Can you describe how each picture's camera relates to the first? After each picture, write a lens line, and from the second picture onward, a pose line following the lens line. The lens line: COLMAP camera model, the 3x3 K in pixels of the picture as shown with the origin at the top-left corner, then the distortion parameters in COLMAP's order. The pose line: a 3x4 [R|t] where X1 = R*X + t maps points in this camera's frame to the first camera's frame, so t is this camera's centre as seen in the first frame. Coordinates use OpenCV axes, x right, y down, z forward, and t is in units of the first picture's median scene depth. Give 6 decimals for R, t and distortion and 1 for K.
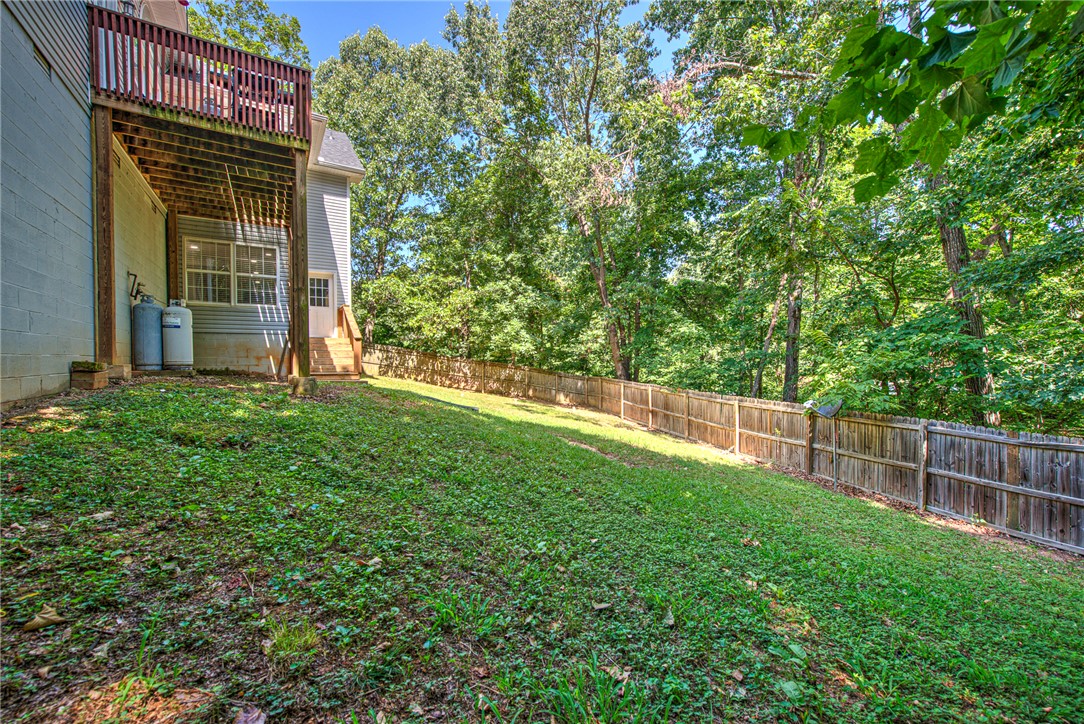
lens RADIAL K [[426.6, 0, 541.4], [0, 426.6, 359.8], [0, 0, 1]] dist [0.001122, -0.000485]
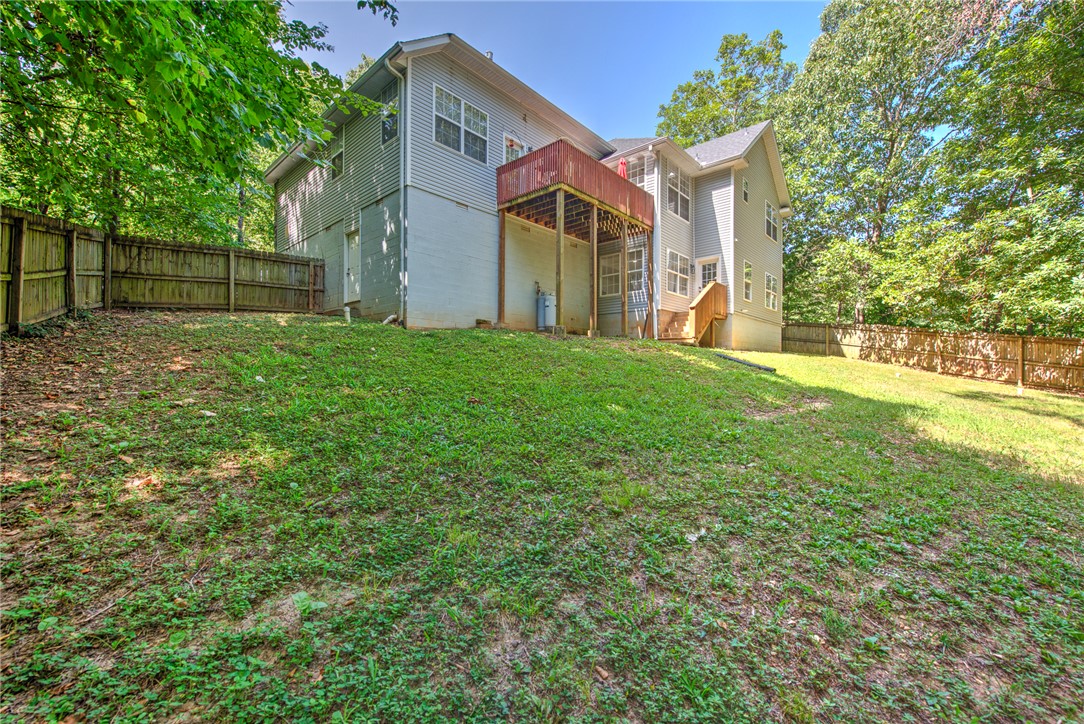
lens RADIAL K [[426.6, 0, 536.8], [0, 426.6, 362.7], [0, 0, 1]] dist [0.001122, -0.000485]
pose [[0.260391, 0.003927, -0.965495, 0.286446], [-0.011534, 0.999933, 0.000957, 0.050709], [0.965434, 0.010887, 0.260419, 0.141530]]
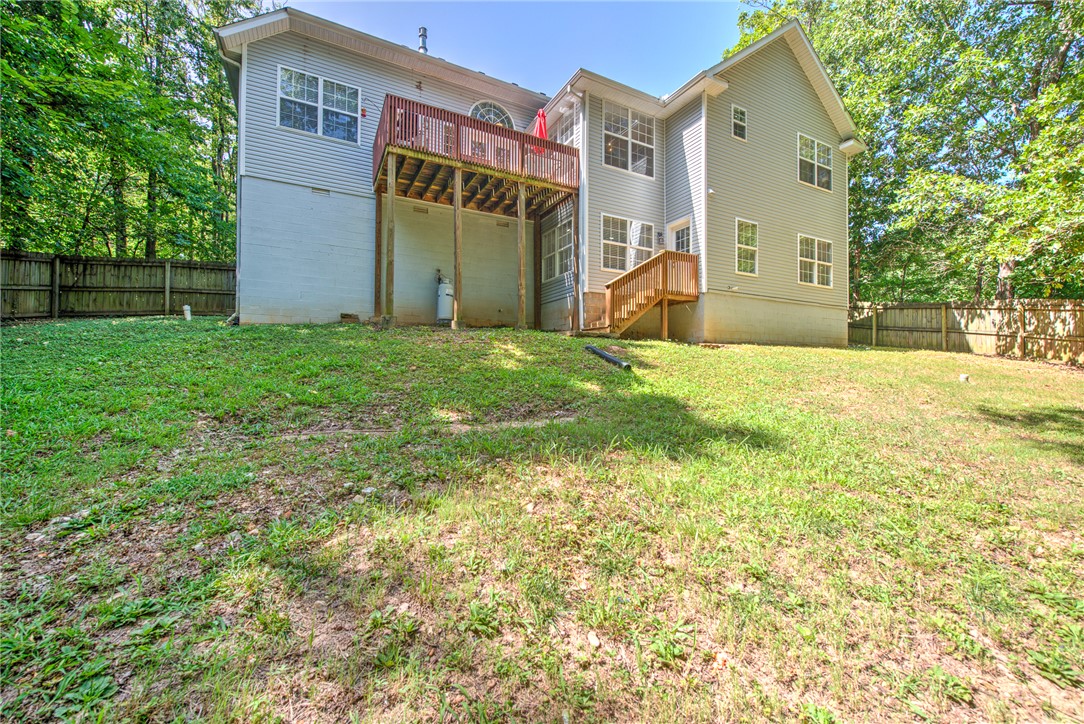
lens RADIAL K [[426.6, 0, 536.2], [0, 426.6, 359.9], [0, 0, 1]] dist [0.001122, -0.000485]
pose [[-0.078850, -0.014395, -0.996783, 0.218470], [-0.007064, 0.999879, -0.013881, 0.055032], [0.996861, 0.005947, -0.078942, 0.452385]]
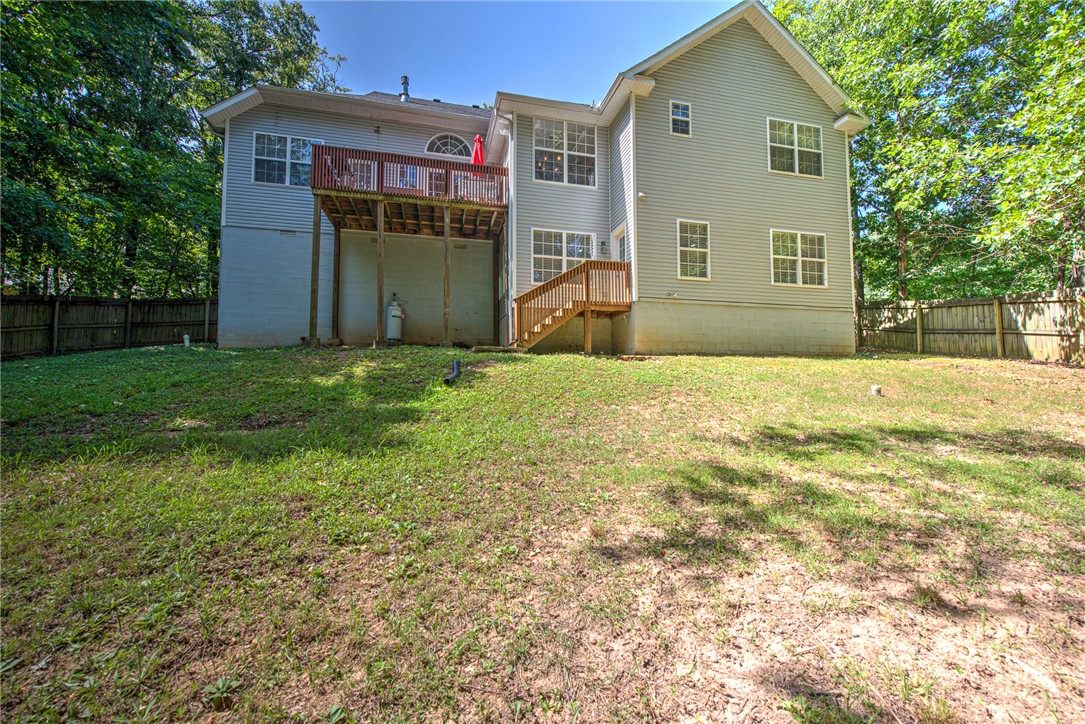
lens RADIAL K [[426.9, 0, 536.5], [0, 426.9, 359.6], [0, 0, 1]] dist [0.001122, -0.000485]
pose [[-0.308798, -0.050943, -0.949762, 0.183354], [0.002649, 0.998515, -0.054419, 0.056862], [0.951124, -0.019320, -0.308204, 0.640044]]
